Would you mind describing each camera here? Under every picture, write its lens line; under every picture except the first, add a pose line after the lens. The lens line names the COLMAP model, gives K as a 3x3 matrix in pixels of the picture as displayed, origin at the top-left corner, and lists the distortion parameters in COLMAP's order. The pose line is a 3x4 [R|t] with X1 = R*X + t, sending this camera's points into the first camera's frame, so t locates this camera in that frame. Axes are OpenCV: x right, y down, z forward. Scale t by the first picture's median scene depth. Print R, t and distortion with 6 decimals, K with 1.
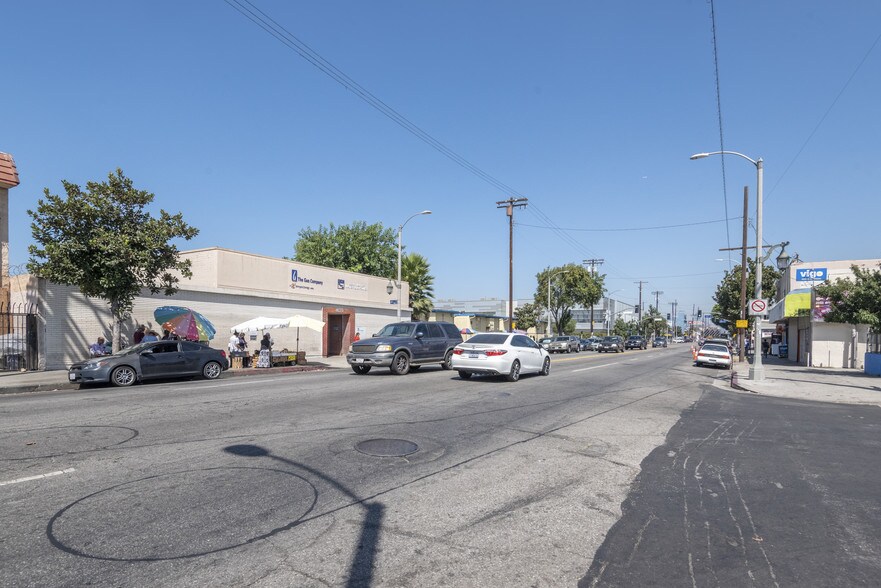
lens RADIAL K [[456.8, 0, 463.8], [0, 456.8, 343.7], [0, 0, 1]] dist [0.019360, -0.013077]
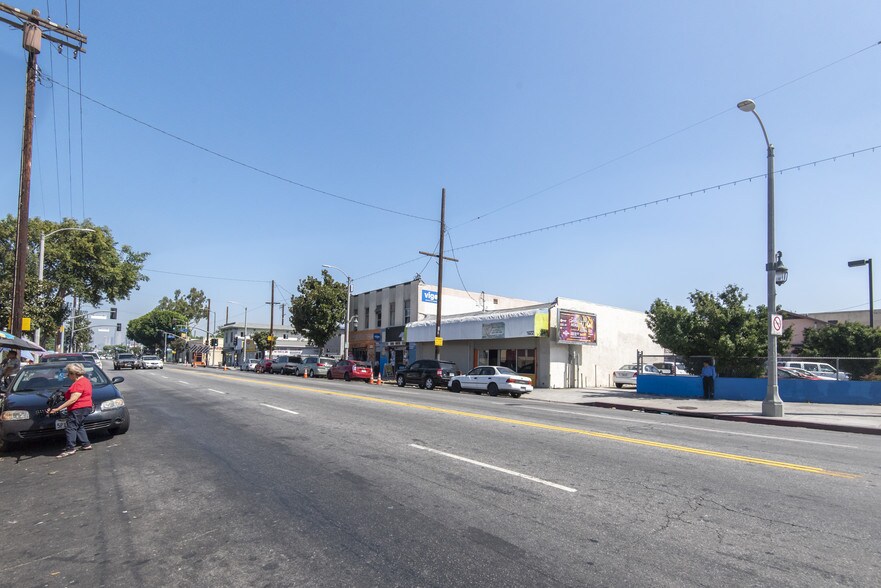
lens RADIAL K [[425.4, 0, 439.8], [0, 425.4, 343.9], [0, 0, 1]] dist [0.025235, -0.011317]
pose [[0.357238, 0.034174, 0.933388, -0.150538], [-0.001910, 0.999355, -0.035859, -0.008639], [-0.934011, 0.011027, 0.357073, 0.671946]]
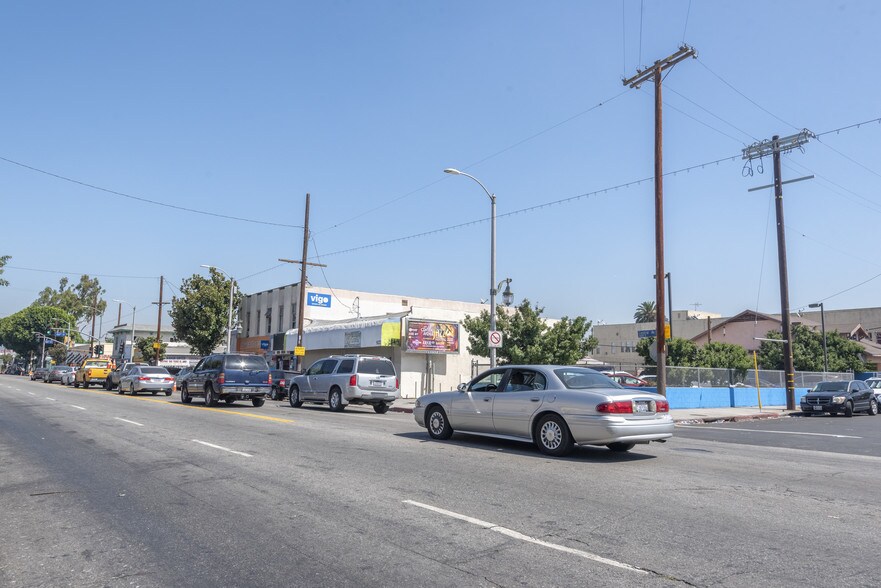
lens RADIAL K [[627.0, 0, 441.1], [0, 627.0, 282.3], [0, 0, 1]] dist [0.003643, 0.004262]
pose [[0.372588, 0.130141, 0.918826, -0.353923], [0.001819, 0.990013, -0.140961, -0.005027], [-0.927995, 0.054191, 0.368631, 0.311668]]
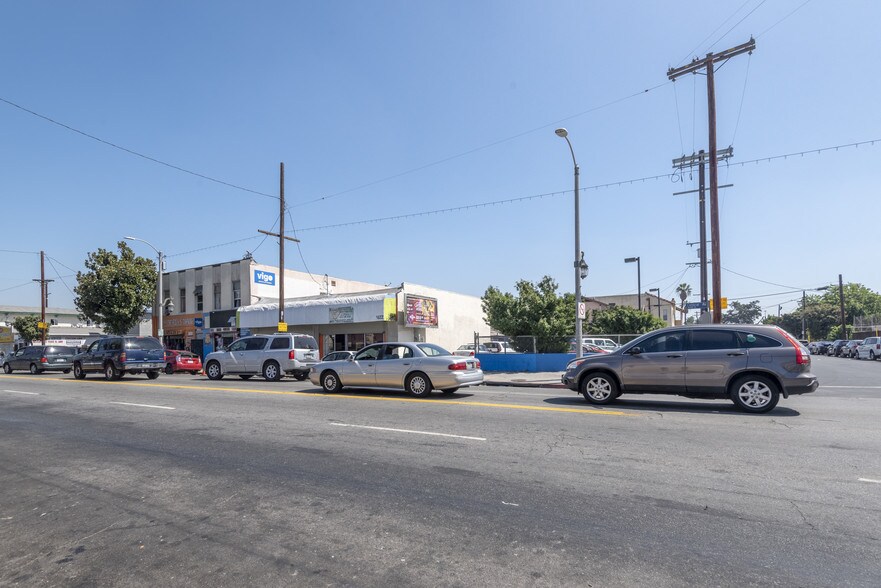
lens RADIAL K [[456.8, 0, 416.1], [0, 456.8, 342.1], [0, 0, 1]] dist [0.019360, -0.013077]
pose [[0.023302, -0.003172, 0.999723, -0.206297], [0.026019, 0.999658, 0.002566, -0.010956], [-0.999390, 0.025952, 0.023376, 0.704136]]
